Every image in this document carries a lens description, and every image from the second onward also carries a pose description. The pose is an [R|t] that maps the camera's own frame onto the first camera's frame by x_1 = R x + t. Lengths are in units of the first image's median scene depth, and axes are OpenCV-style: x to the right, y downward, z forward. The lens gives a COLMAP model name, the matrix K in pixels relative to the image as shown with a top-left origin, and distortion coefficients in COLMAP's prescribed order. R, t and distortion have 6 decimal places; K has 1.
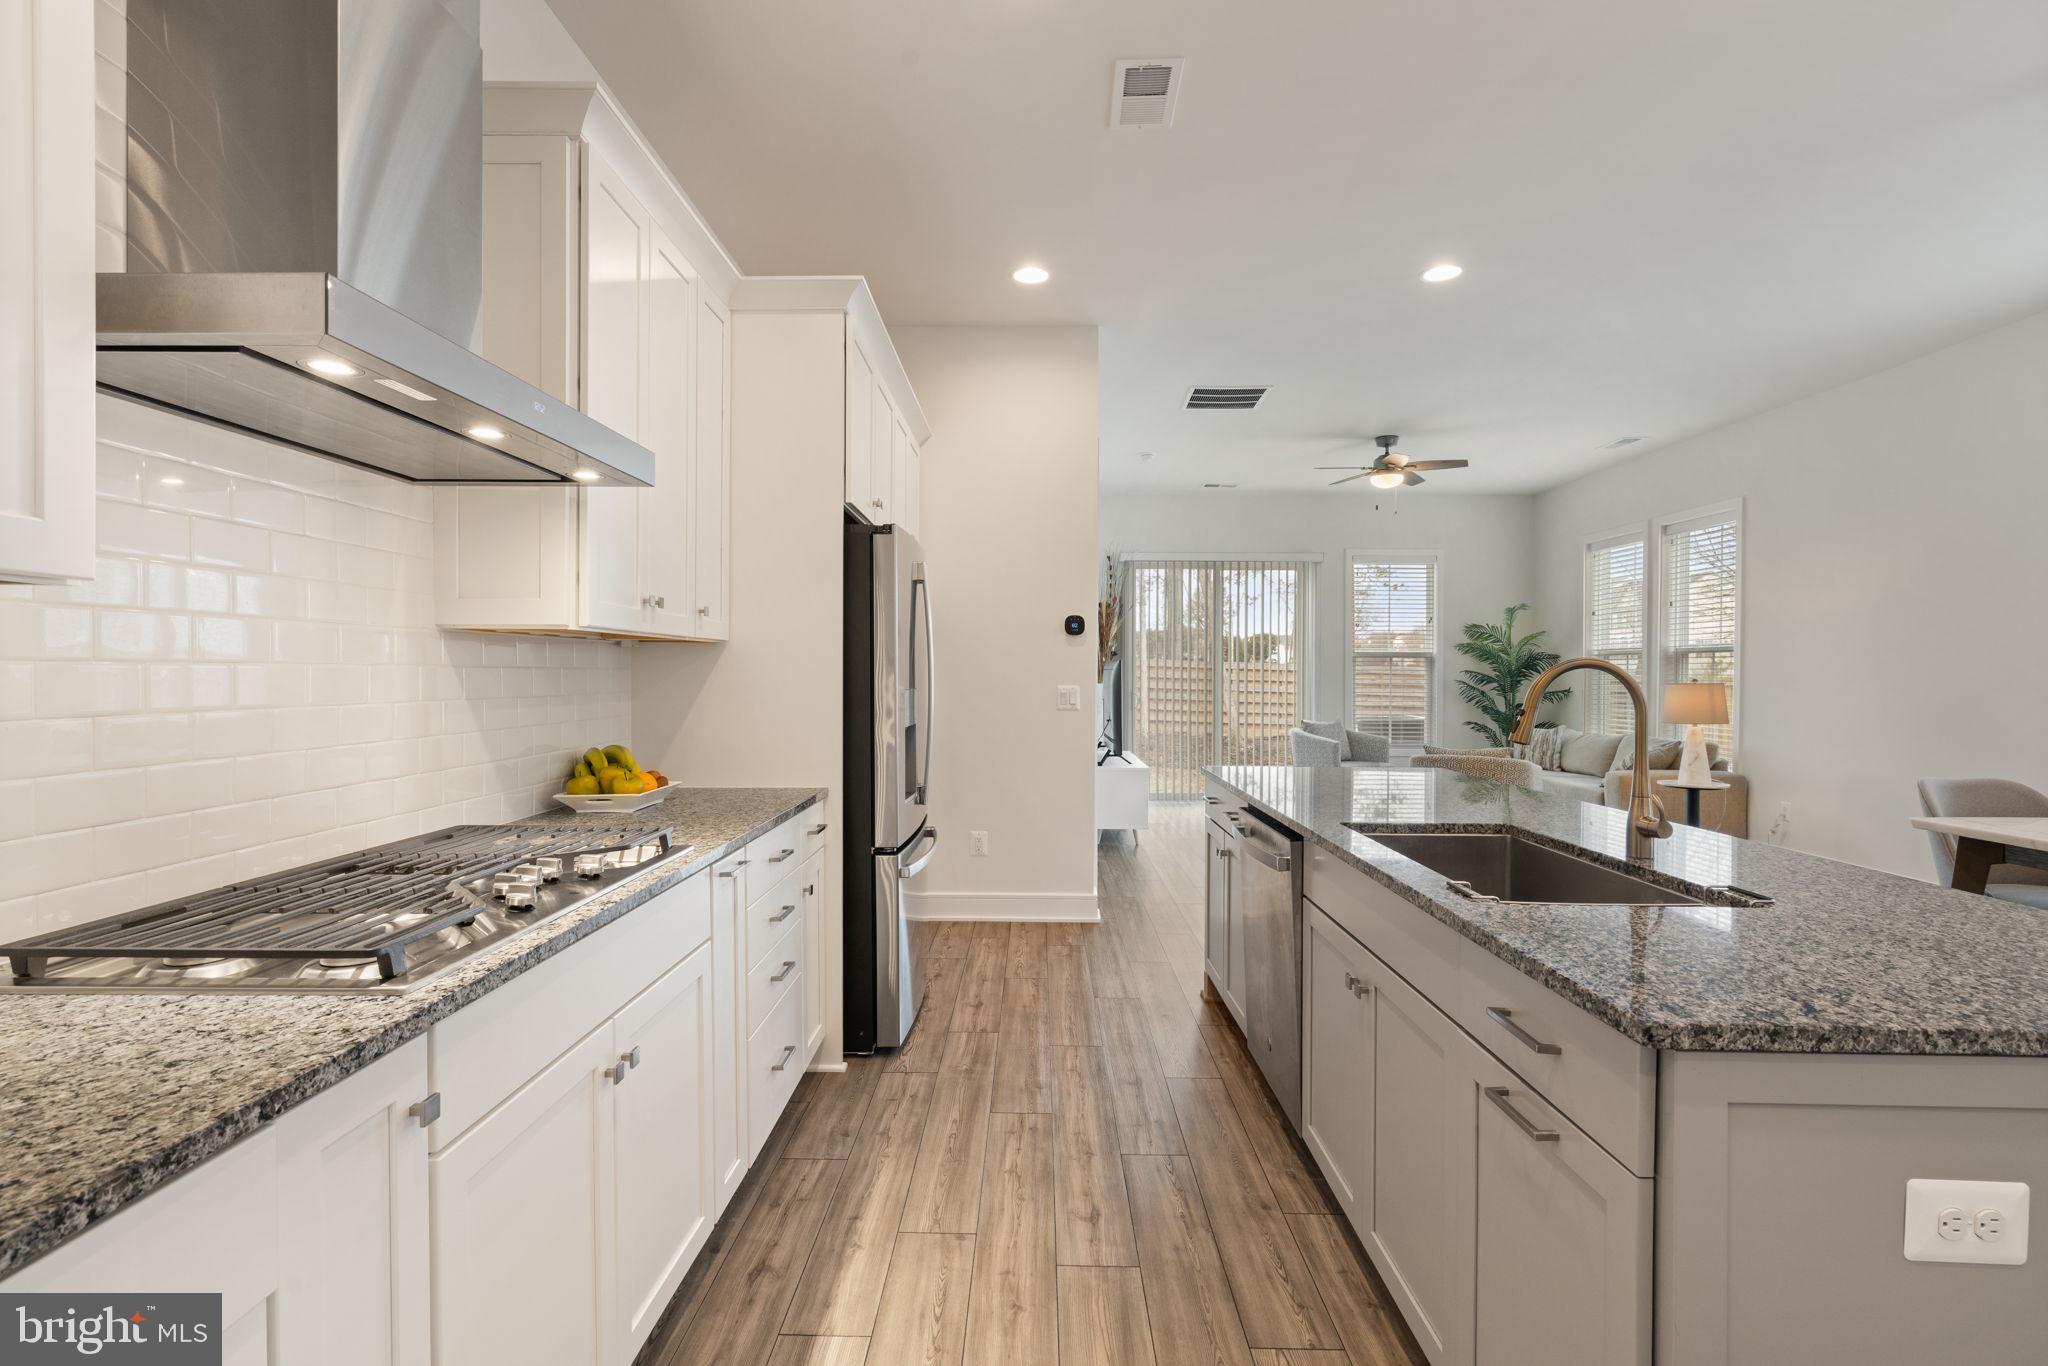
lens RADIAL K [[945.3, 0, 1021.0], [0, 945.3, 686.5], [0, 0, 1]] dist [-0.006147, 0.003735]
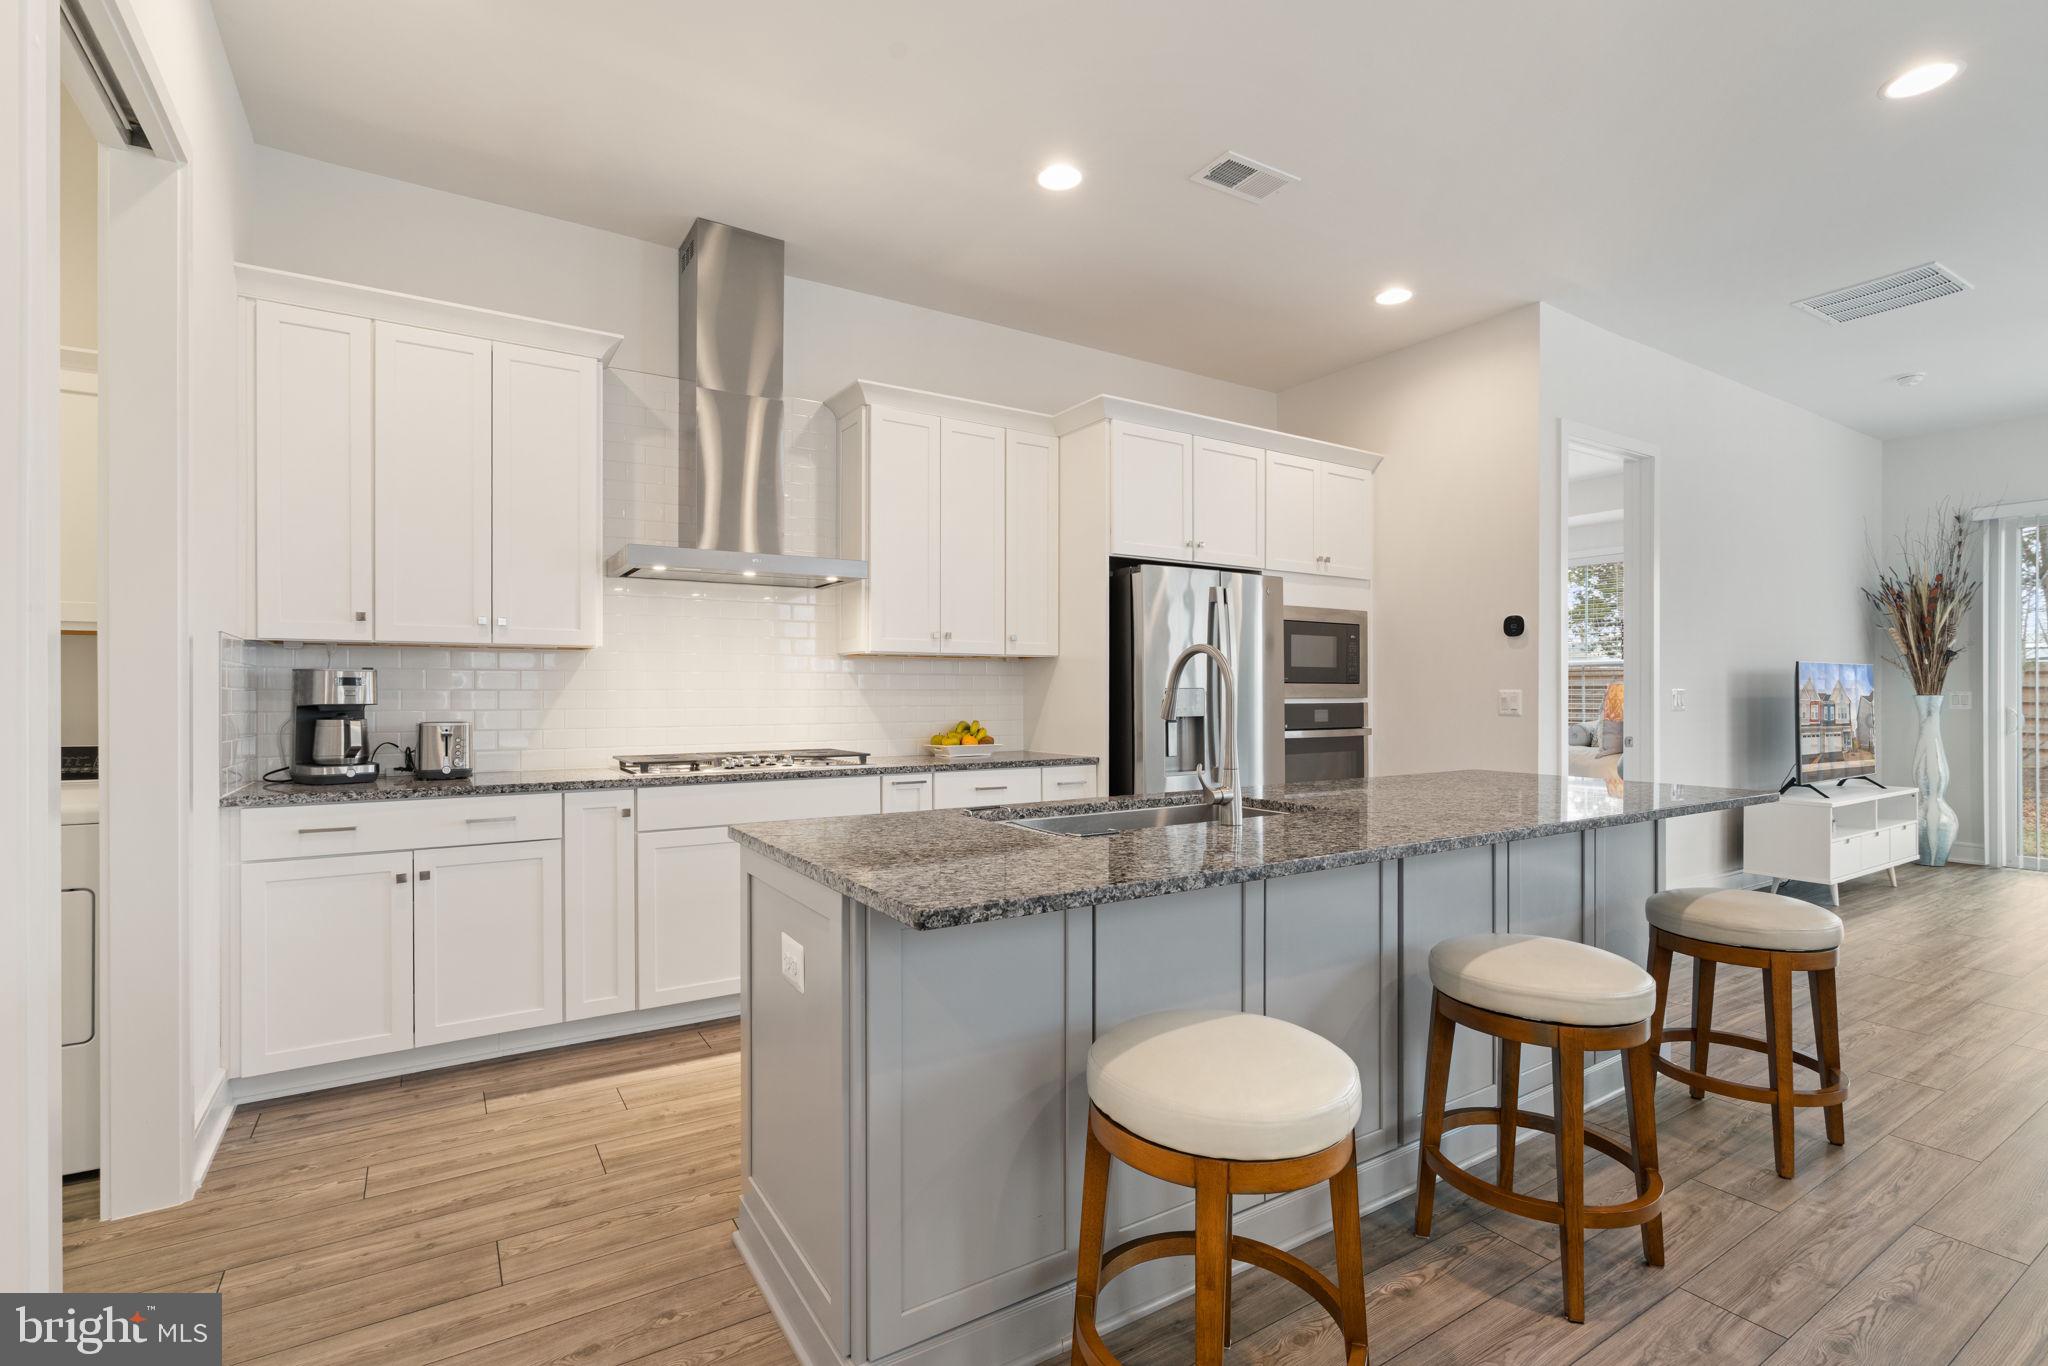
lens RADIAL K [[945.3, 0, 1006.5], [0, 945.3, 694.3], [0, 0, 1]] dist [-0.006147, 0.003735]
pose [[0.558051, 0.005457, -0.829789, 0.376980], [-0.009485, 0.999955, 0.000197, 0.005283], [0.829752, 0.007761, 0.558078, 0.042388]]
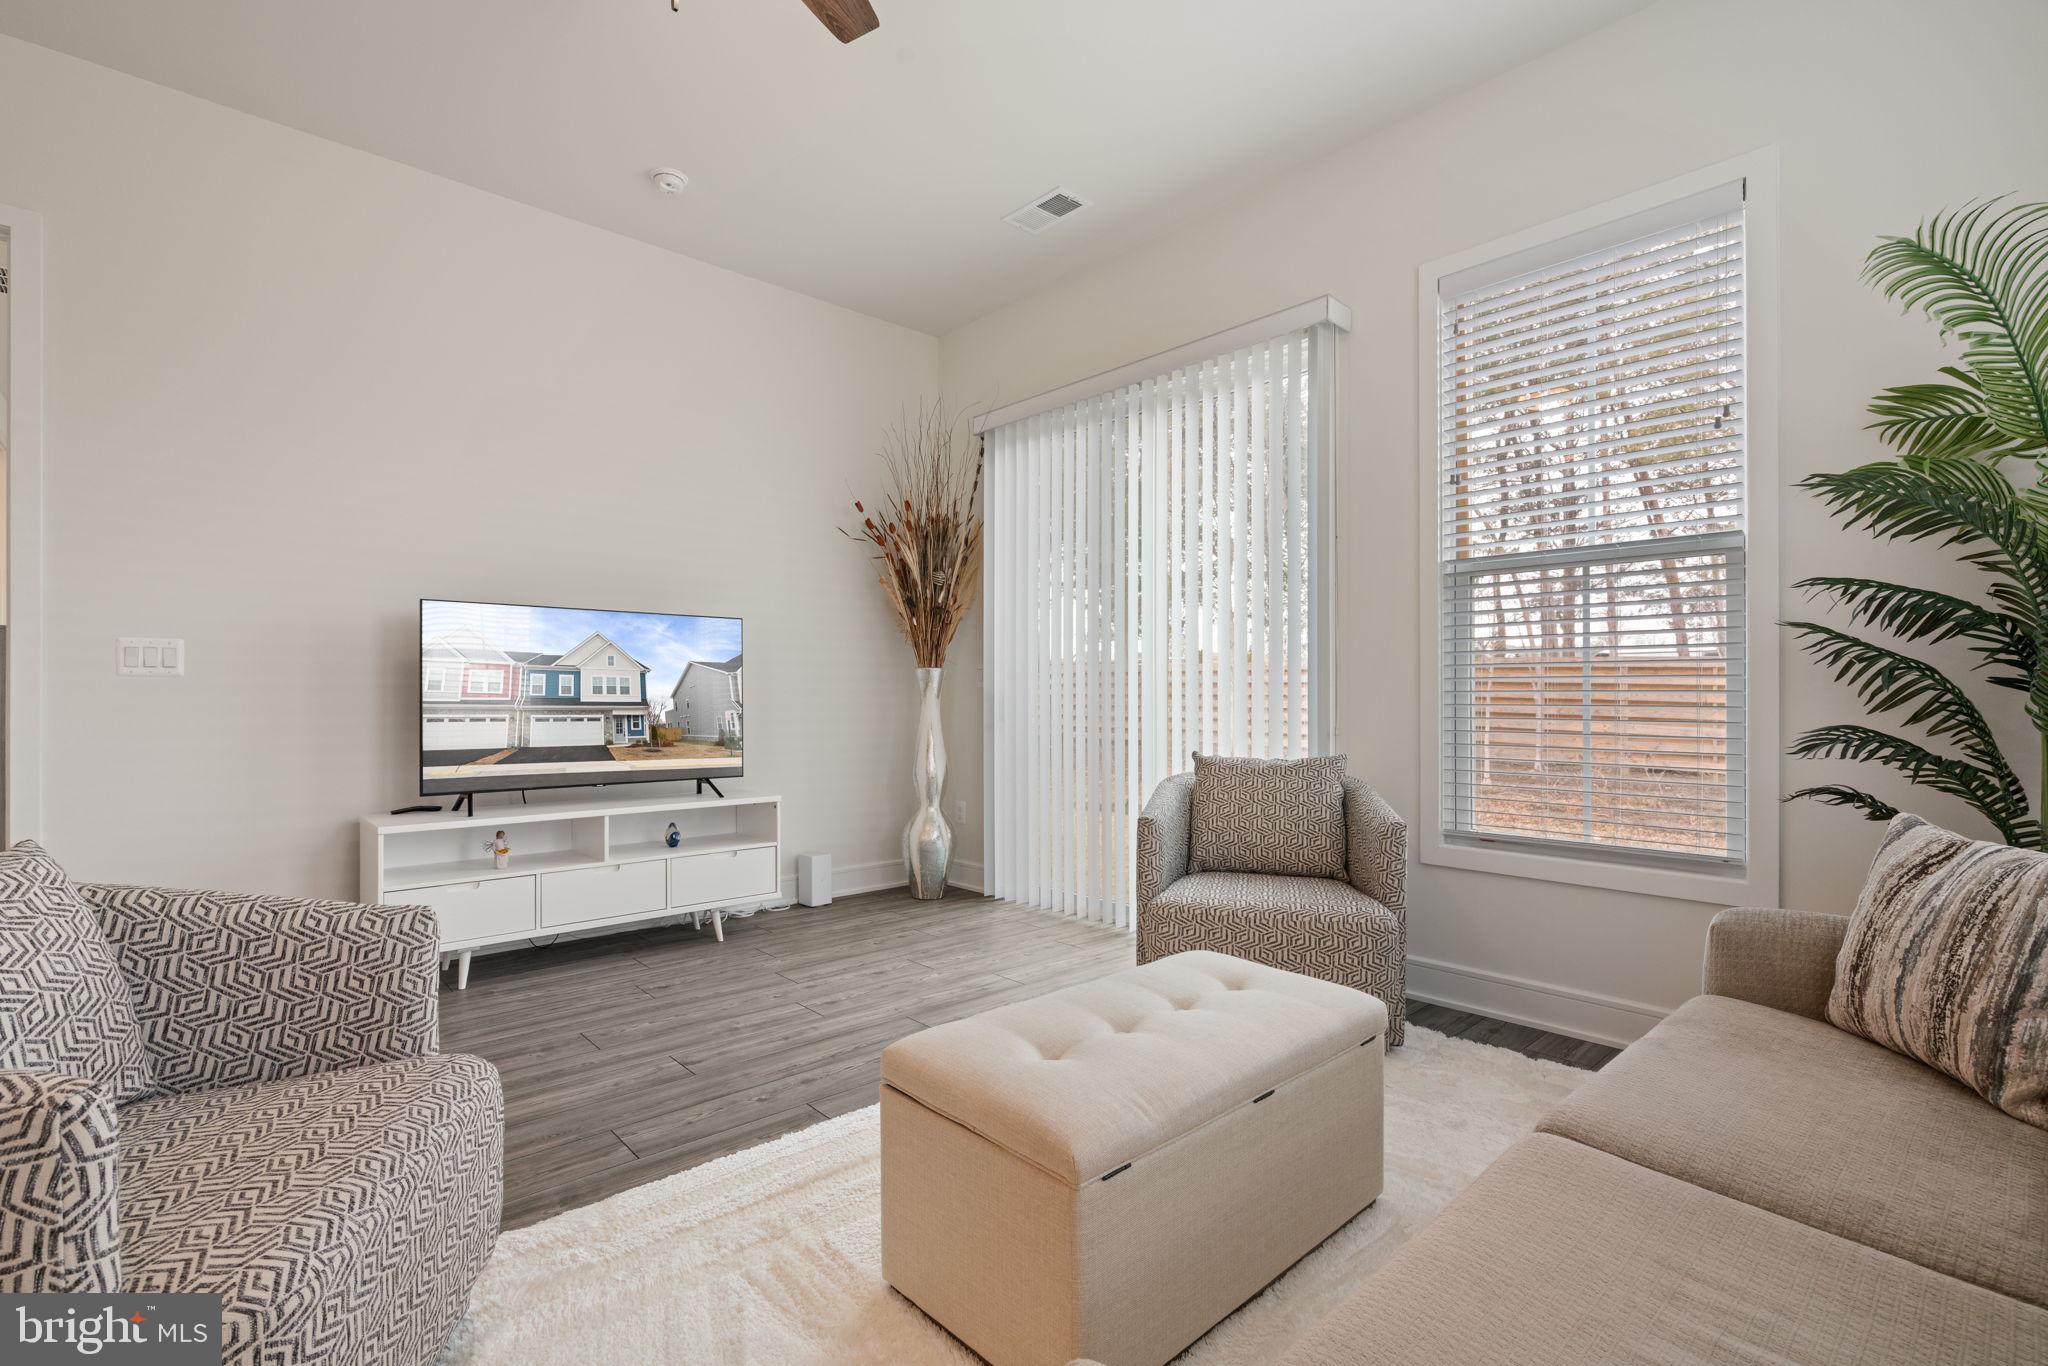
lens RADIAL K [[945.3, 0, 1013.4], [0, 945.3, 700.3], [0, 0, 1]] dist [-0.006147, 0.003735]
pose [[0.686864, 0.007872, -0.726743, 0.646055], [-0.016154, 0.999860, -0.004437, 0.023509], [0.726606, 0.014787, 0.686895, 0.868642]]
